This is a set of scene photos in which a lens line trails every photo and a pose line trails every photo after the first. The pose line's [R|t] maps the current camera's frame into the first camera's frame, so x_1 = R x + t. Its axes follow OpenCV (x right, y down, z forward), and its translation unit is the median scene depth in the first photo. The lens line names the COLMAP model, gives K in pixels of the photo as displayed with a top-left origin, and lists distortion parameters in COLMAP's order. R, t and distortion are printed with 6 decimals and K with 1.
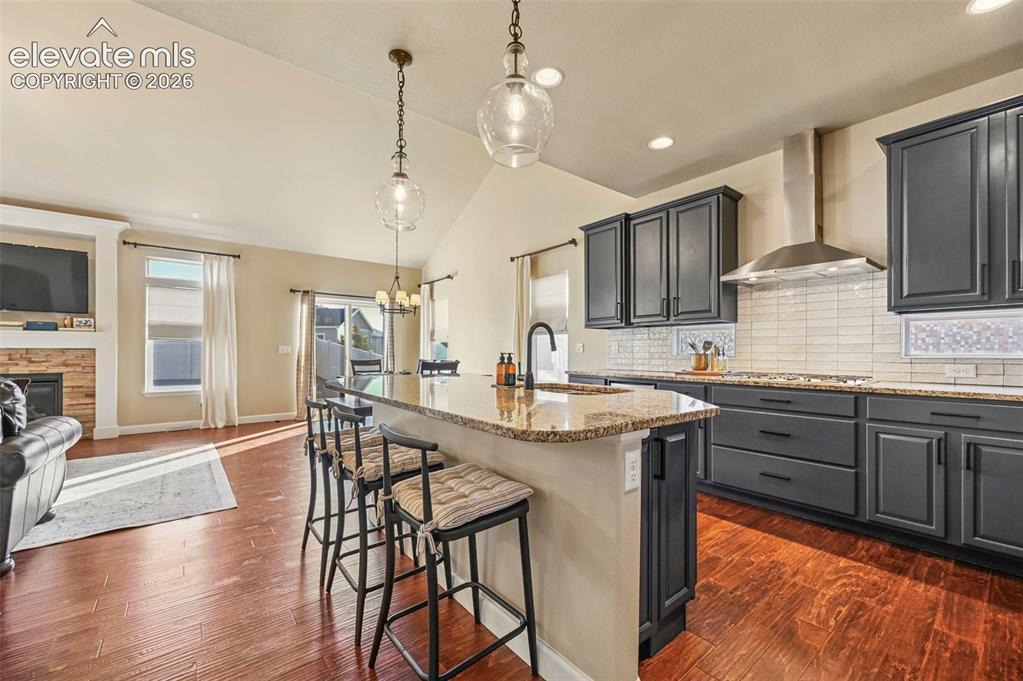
lens RADIAL K [[409.4, 0, 520.3], [0, 409.4, 350.0], [0, 0, 1]] dist [-0.002789, 0.000433]
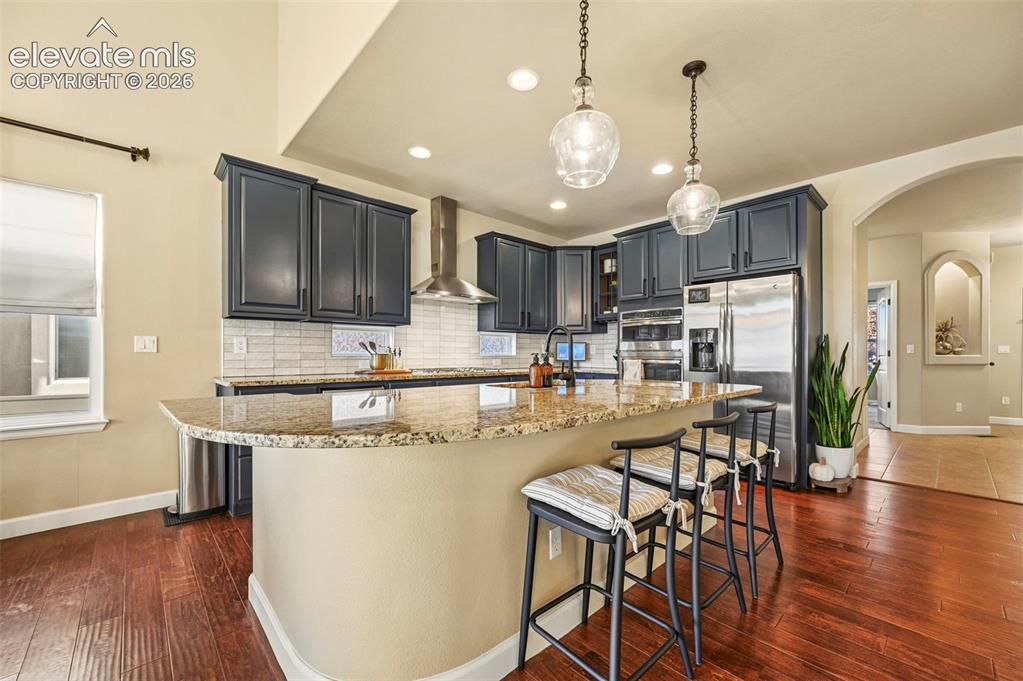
lens RADIAL K [[409.4, 0, 516.1], [0, 409.4, 351.6], [0, 0, 1]] dist [-0.002789, 0.000433]
pose [[-0.062605, 0.003493, 0.998032, -0.690153], [-0.009073, 0.999951, -0.004069, 0.005176], [-0.997997, -0.009310, -0.062570, 0.781022]]
